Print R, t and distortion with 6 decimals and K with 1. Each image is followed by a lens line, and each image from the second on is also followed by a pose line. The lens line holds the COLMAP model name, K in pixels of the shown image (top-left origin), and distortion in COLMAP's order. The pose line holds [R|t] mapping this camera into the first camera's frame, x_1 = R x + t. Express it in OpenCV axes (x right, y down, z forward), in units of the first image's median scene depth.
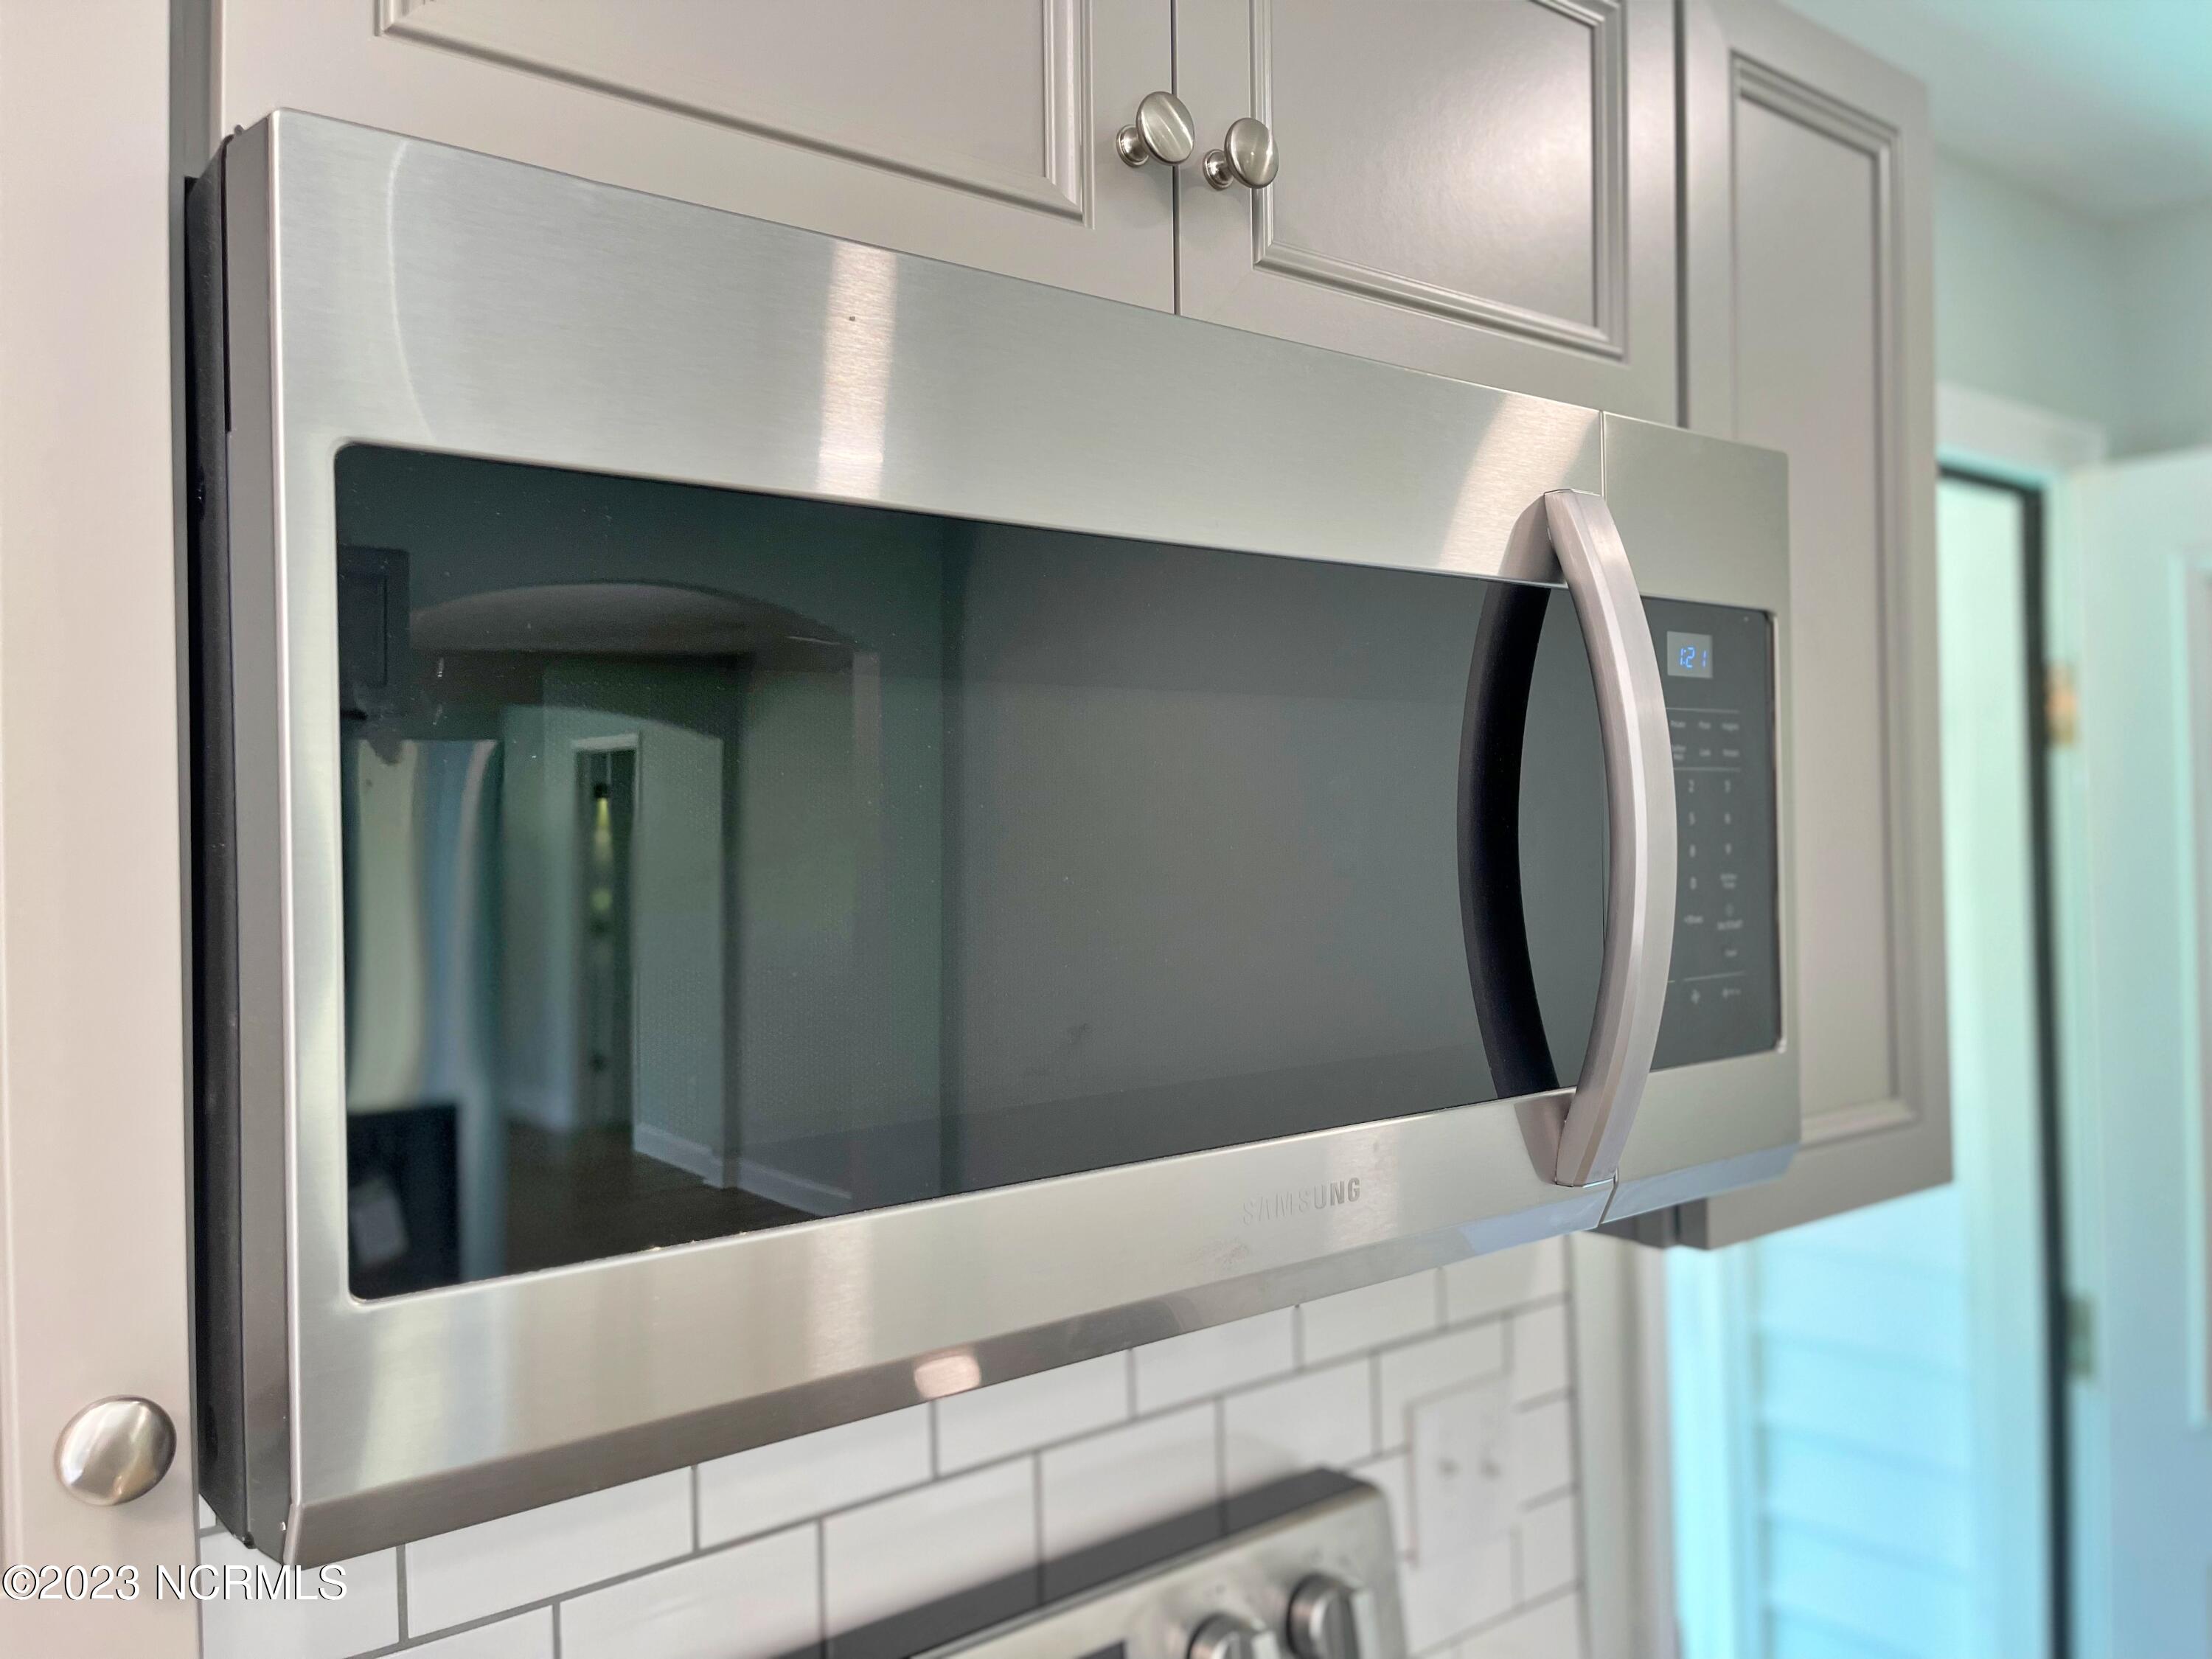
lens RADIAL K [[1697.9, 0, 1136.2], [0, 1697.9, 836.9], [0, 0, 1]] dist [0.099928, -0.192279]
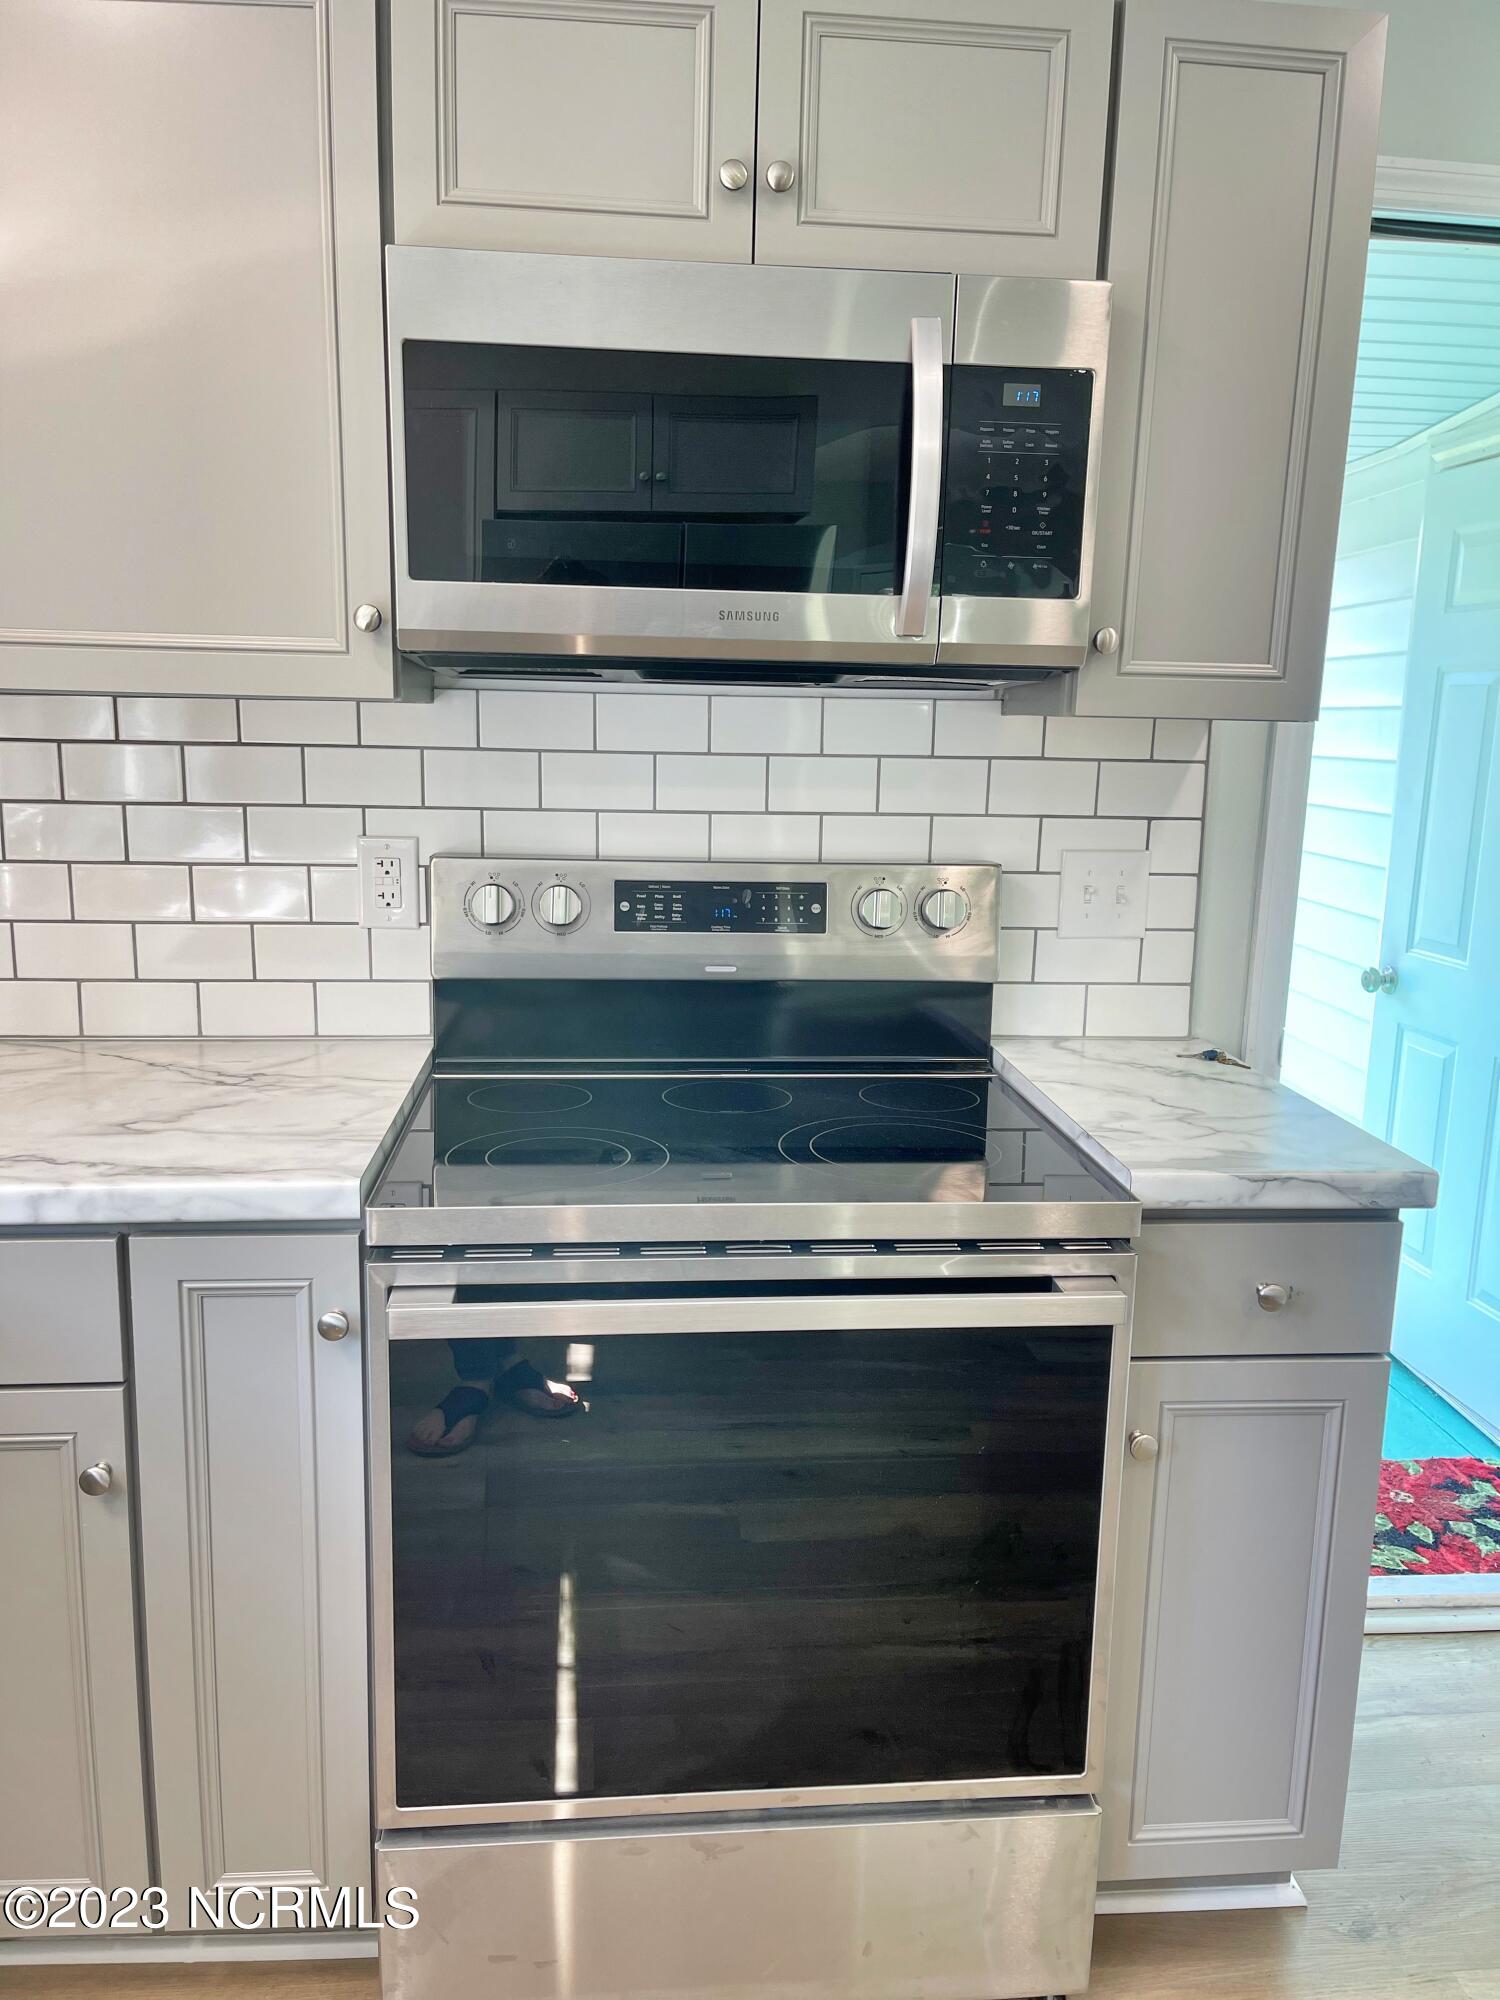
lens RADIAL K [[1535.2, 0, 750.0], [0, 1535.2, 1000.0], [0, 0, 1]] dist [0.099928, -0.192279]
pose [[0.839935, 0.147360, -0.522298, 1.122912], [-0.041636, 0.977090, 0.208716, 0.229272], [0.541088, -0.153562, 0.826827, -0.842934]]
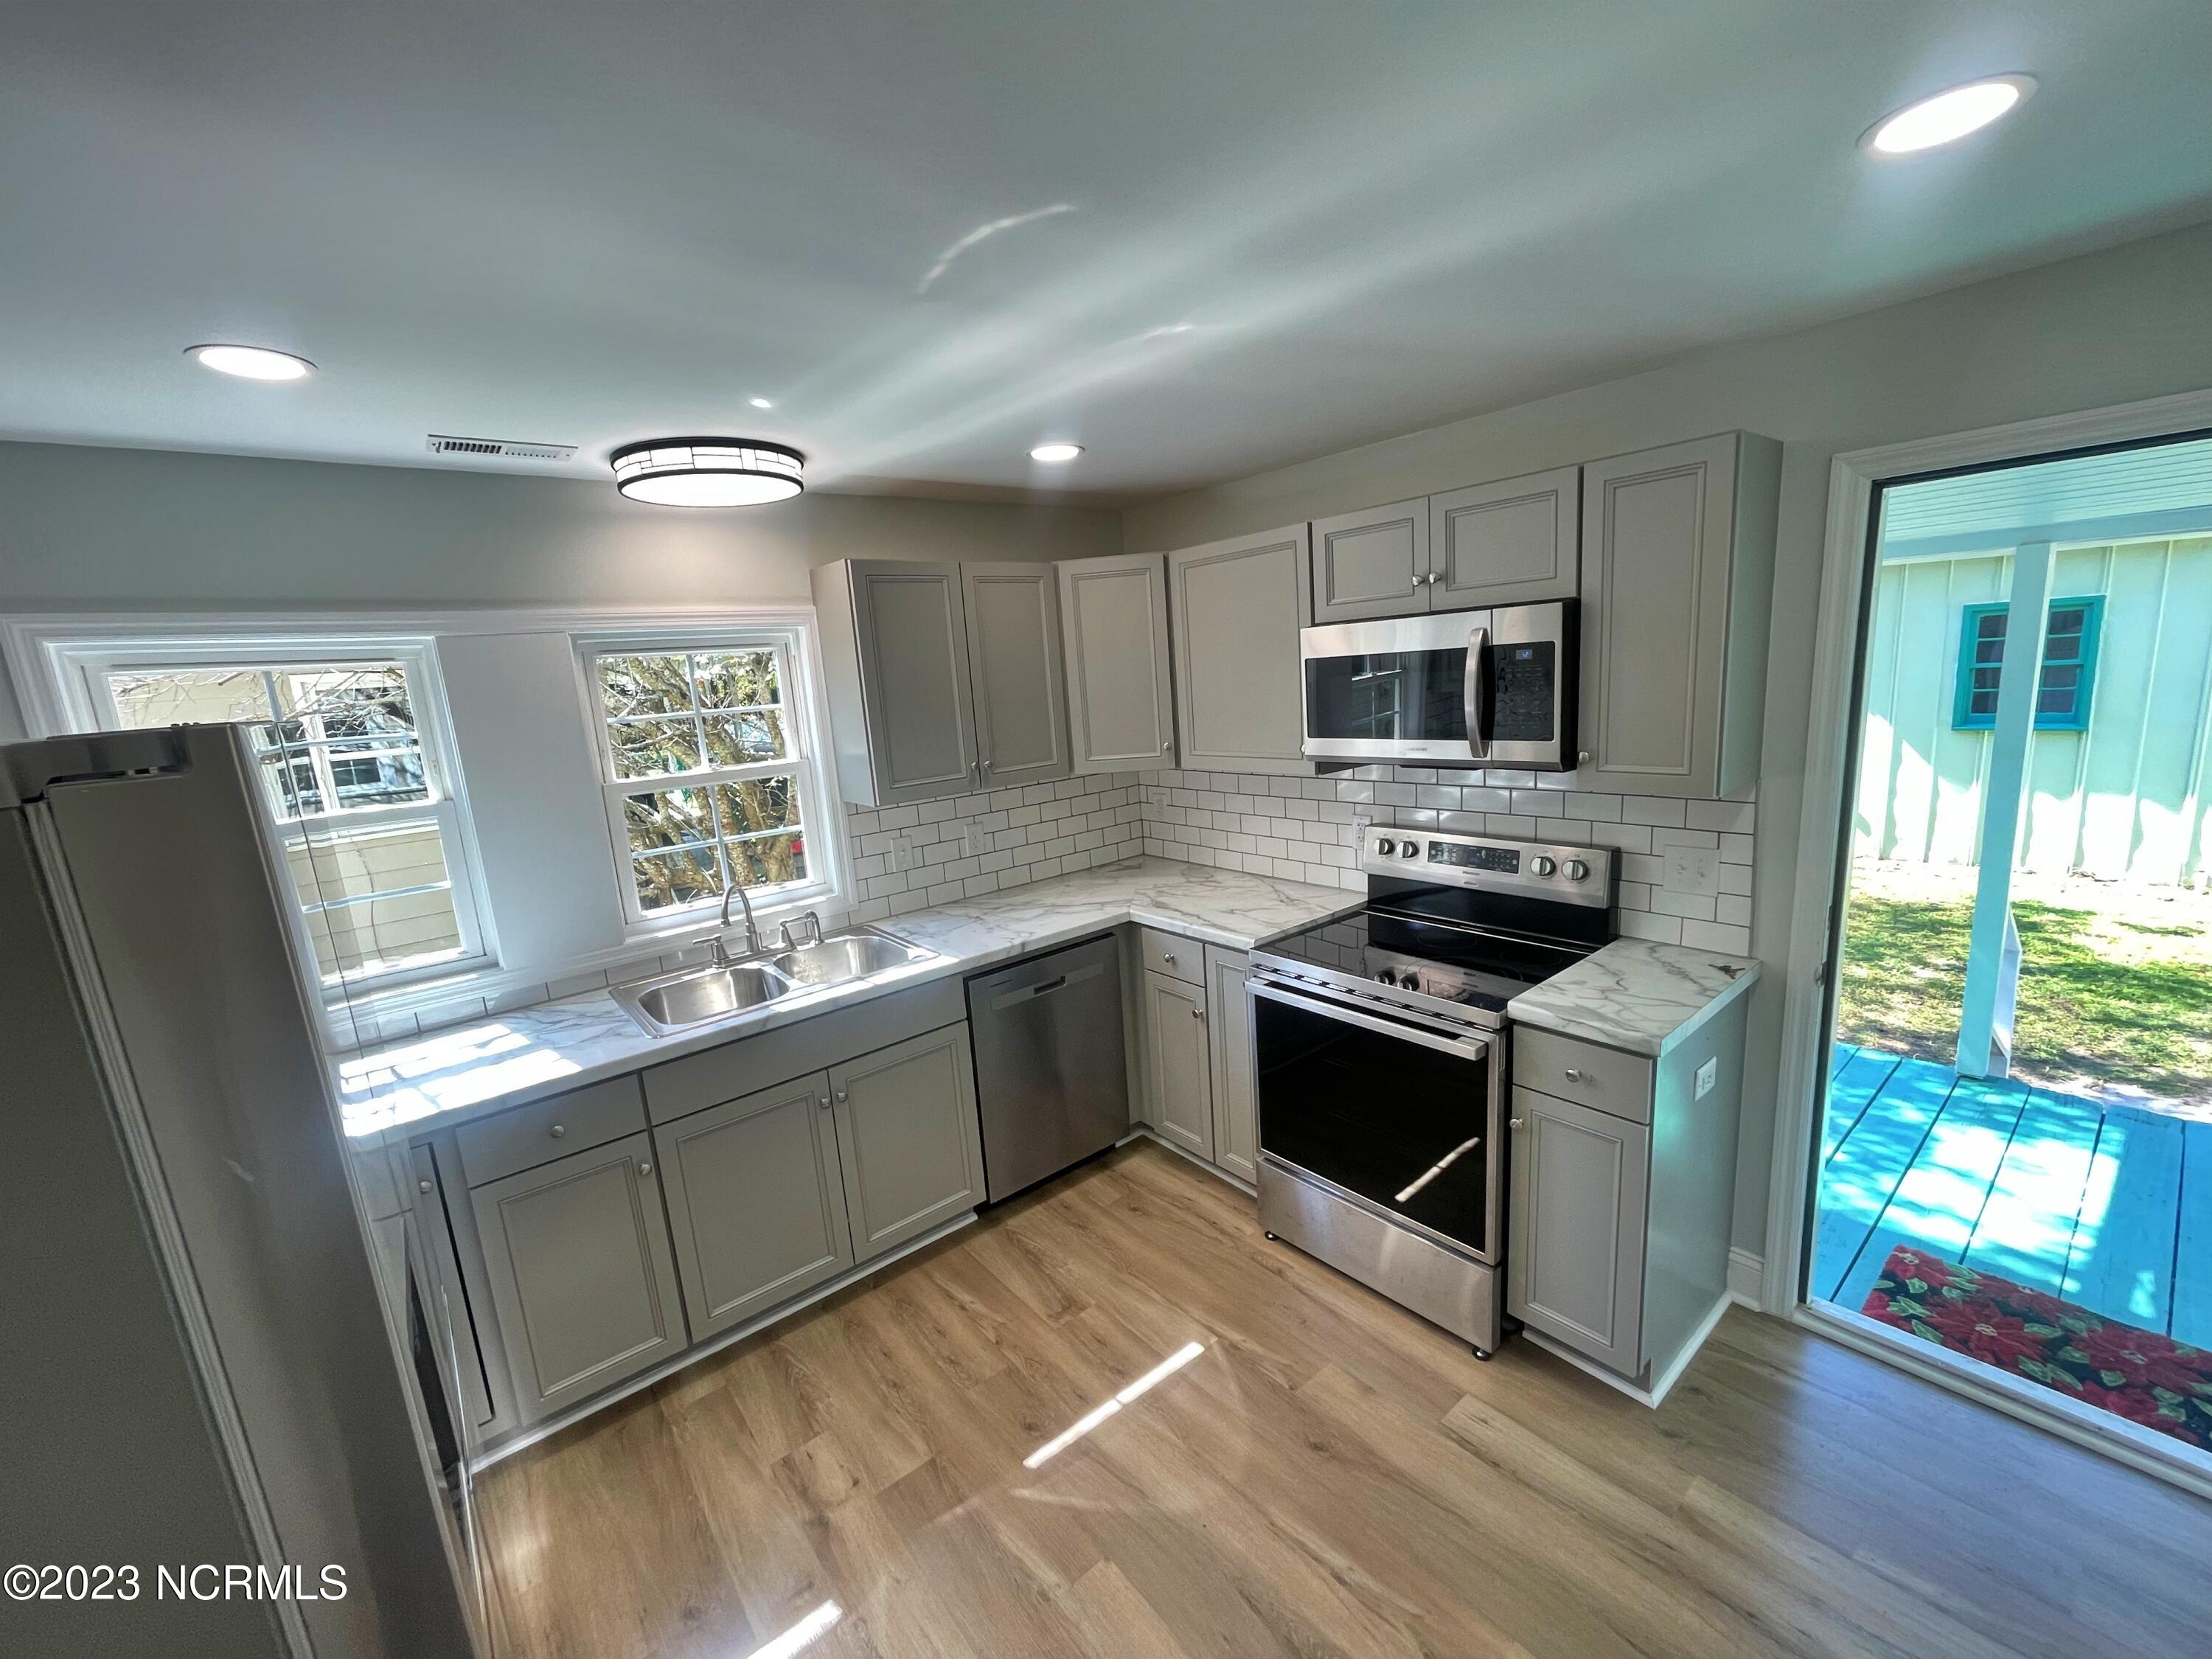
lens RADIAL K [[893.1, 0, 1107.4], [0, 893.1, 841.9], [0, 0, 1]] dist [-0.002122, -0.000259]
pose [[0.011502, 0.214902, -0.976568, 2.780258], [0.079969, 0.973307, 0.215126, -0.220181], [0.996731, -0.080569, -0.005990, -0.160157]]
